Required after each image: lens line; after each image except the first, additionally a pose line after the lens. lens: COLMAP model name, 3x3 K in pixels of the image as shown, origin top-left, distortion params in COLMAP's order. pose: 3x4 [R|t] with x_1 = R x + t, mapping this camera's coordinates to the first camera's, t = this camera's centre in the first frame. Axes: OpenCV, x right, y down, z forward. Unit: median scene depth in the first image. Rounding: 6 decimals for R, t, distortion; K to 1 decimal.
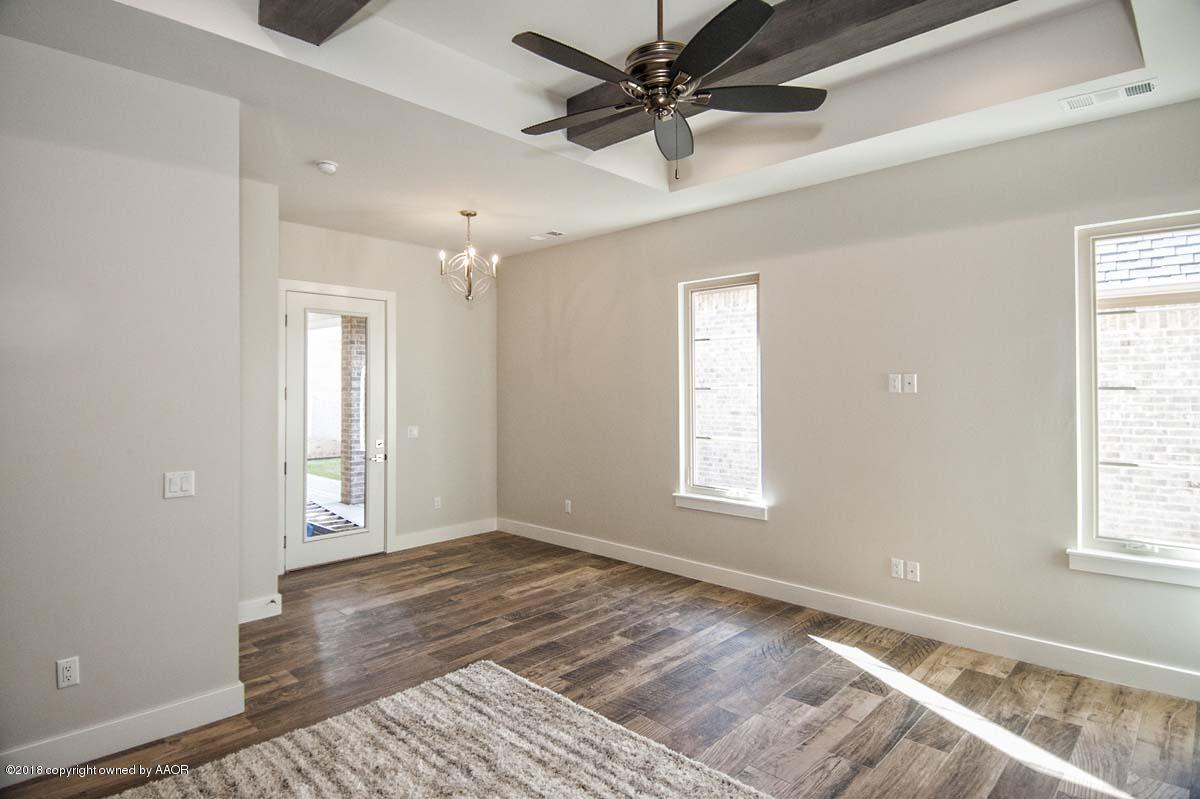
lens RADIAL K [[647.0, 0, 598.3], [0, 647.0, 394.0], [0, 0, 1]] dist [0.020947, -0.003266]
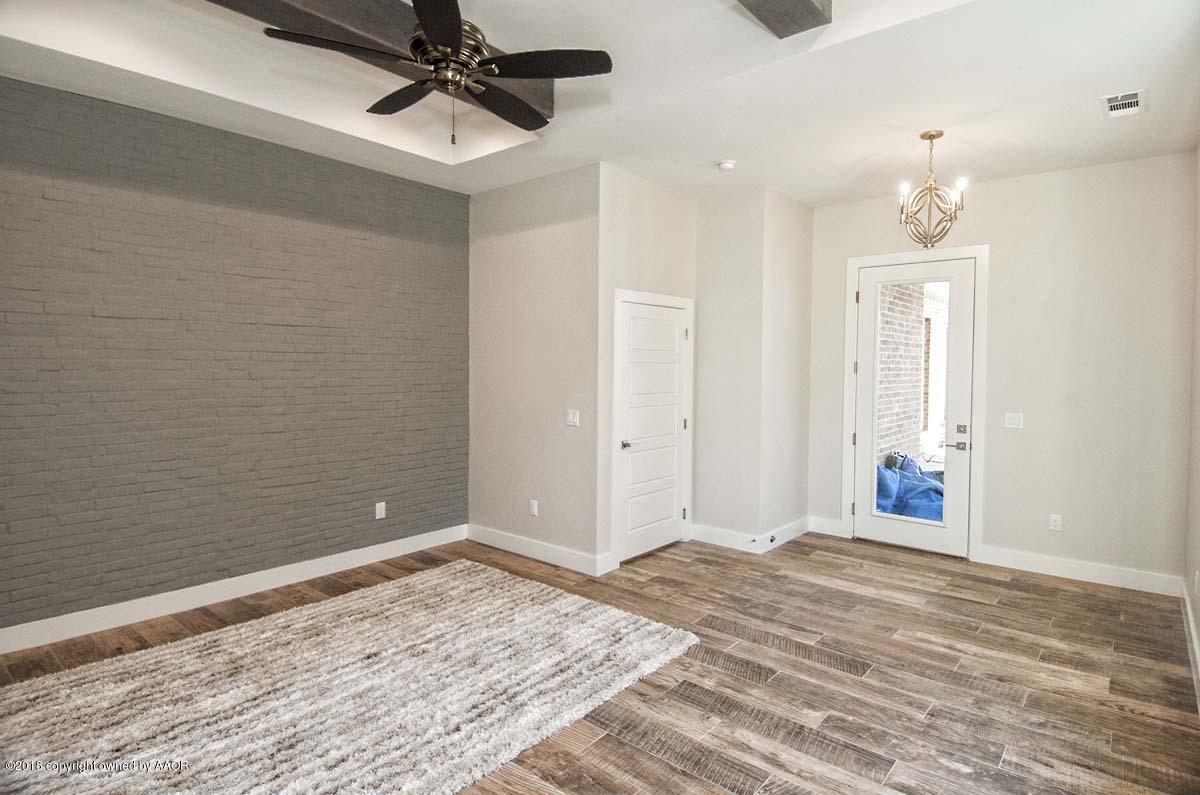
lens RADIAL K [[632.0, 0, 598.0], [0, 632.0, 391.5], [0, 0, 1]] dist [-0.011895, -0.008147]
pose [[0.053199, 0.048340, -0.997413, 0.658320], [-0.022384, 0.998634, 0.047206, -0.001355], [0.998333, 0.019814, 0.054209, 0.693591]]
